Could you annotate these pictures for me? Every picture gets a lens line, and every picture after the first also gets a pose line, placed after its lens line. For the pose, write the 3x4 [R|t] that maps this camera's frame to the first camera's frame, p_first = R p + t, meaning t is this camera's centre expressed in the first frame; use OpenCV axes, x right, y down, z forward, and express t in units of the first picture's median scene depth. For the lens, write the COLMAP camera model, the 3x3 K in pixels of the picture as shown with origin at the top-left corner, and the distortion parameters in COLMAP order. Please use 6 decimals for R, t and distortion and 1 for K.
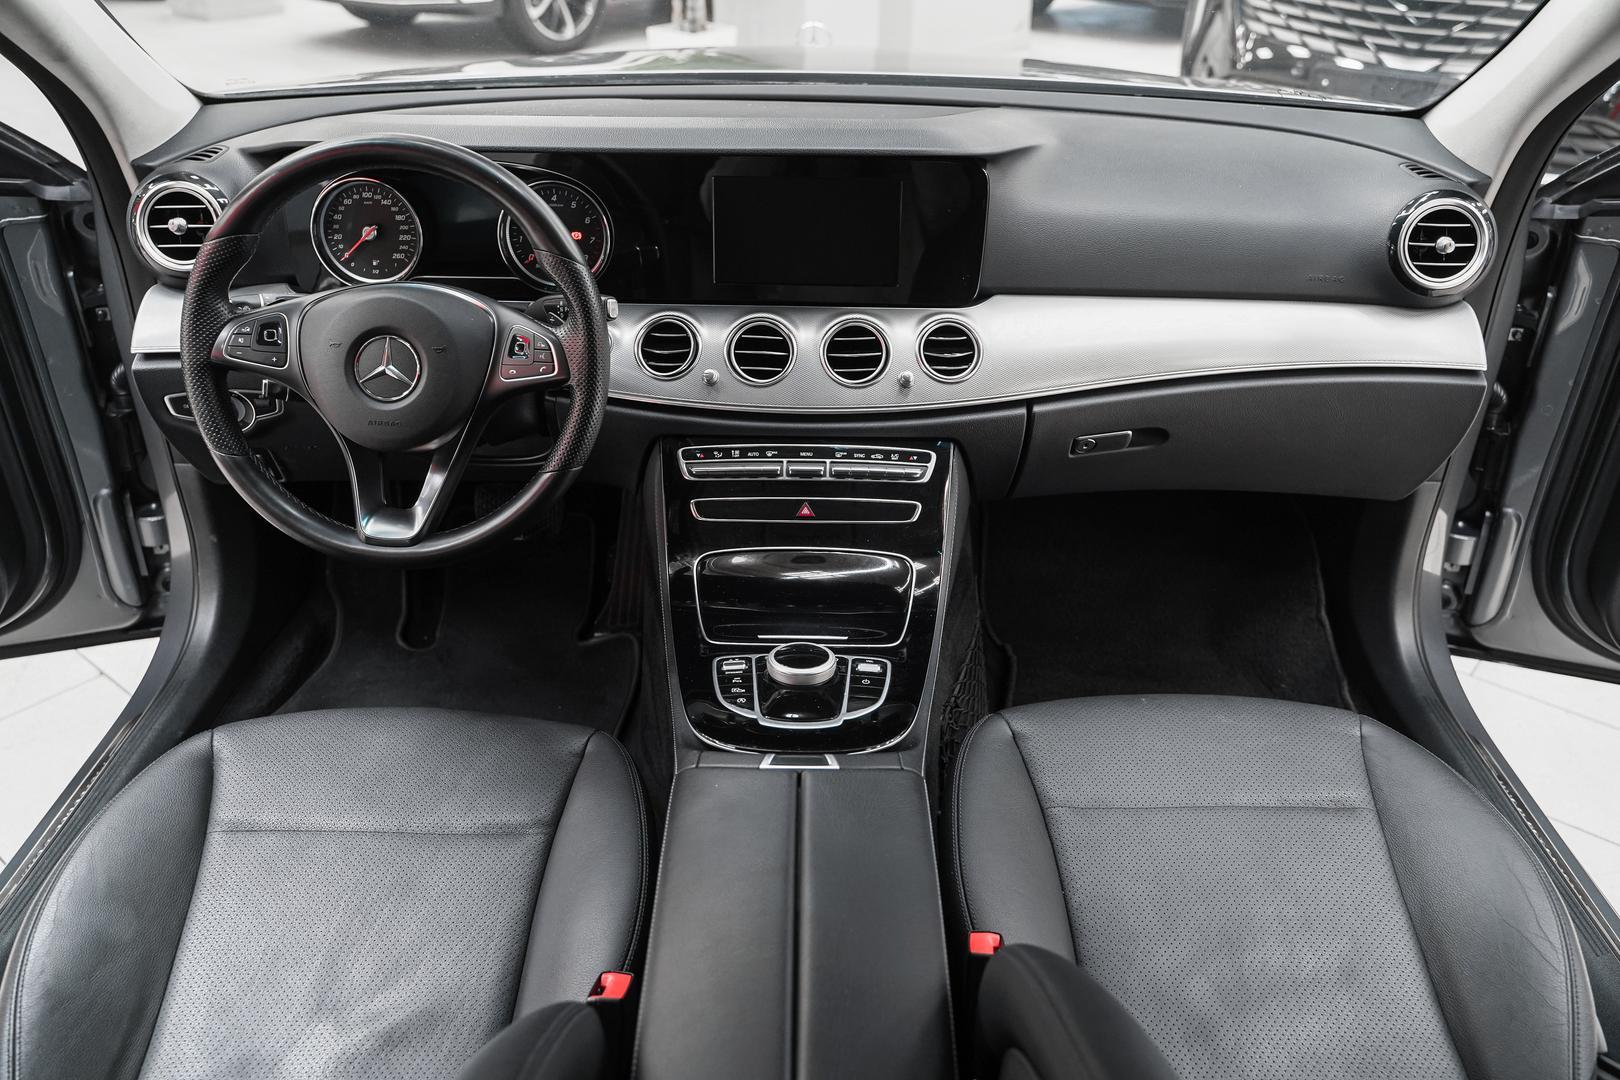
lens RADIAL K [[1299.4, 0, 820.6], [0, 1299.4, 537.8], [0, 0, 1]] dist [0.008096, -0.008155]
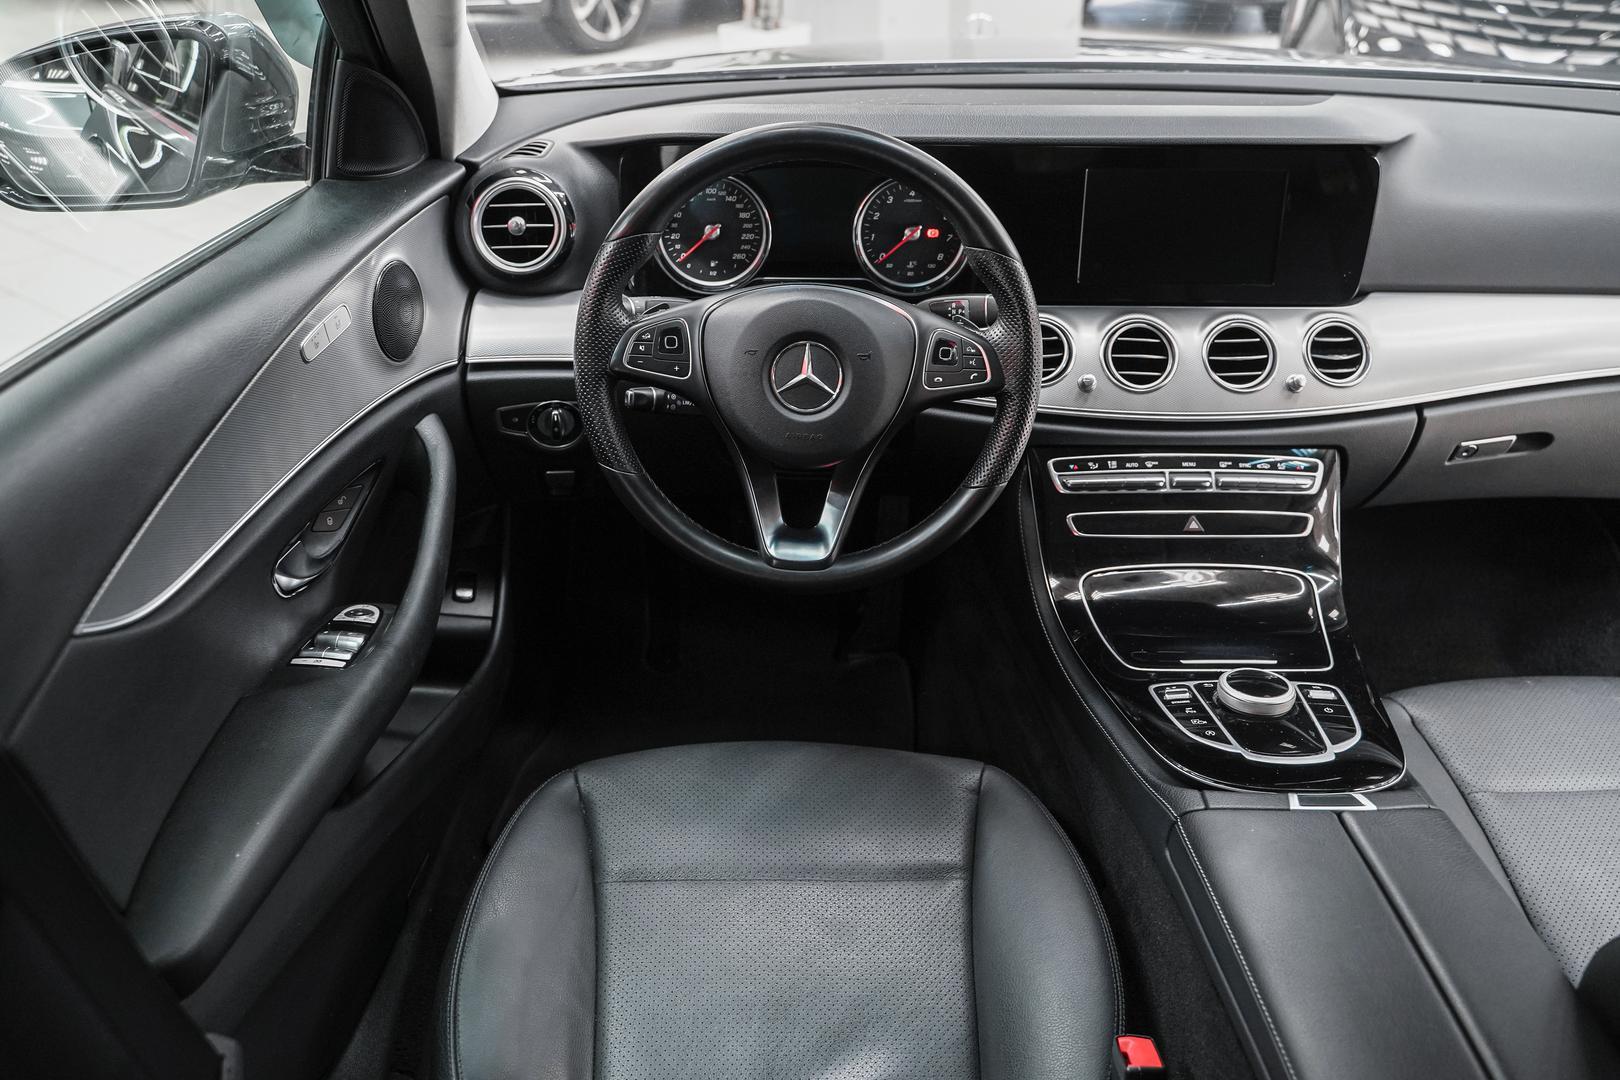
lens RADIAL K [[1299.4, 0, 799.8], [0, 1299.4, 547.8], [0, 0, 1]] dist [0.008096, -0.008155]
pose [[0.999927, -0.009251, 0.007816, -0.298214], [0.009214, 0.999946, 0.004753, -0.011175], [-0.007860, -0.004681, 0.999958, 0.064841]]
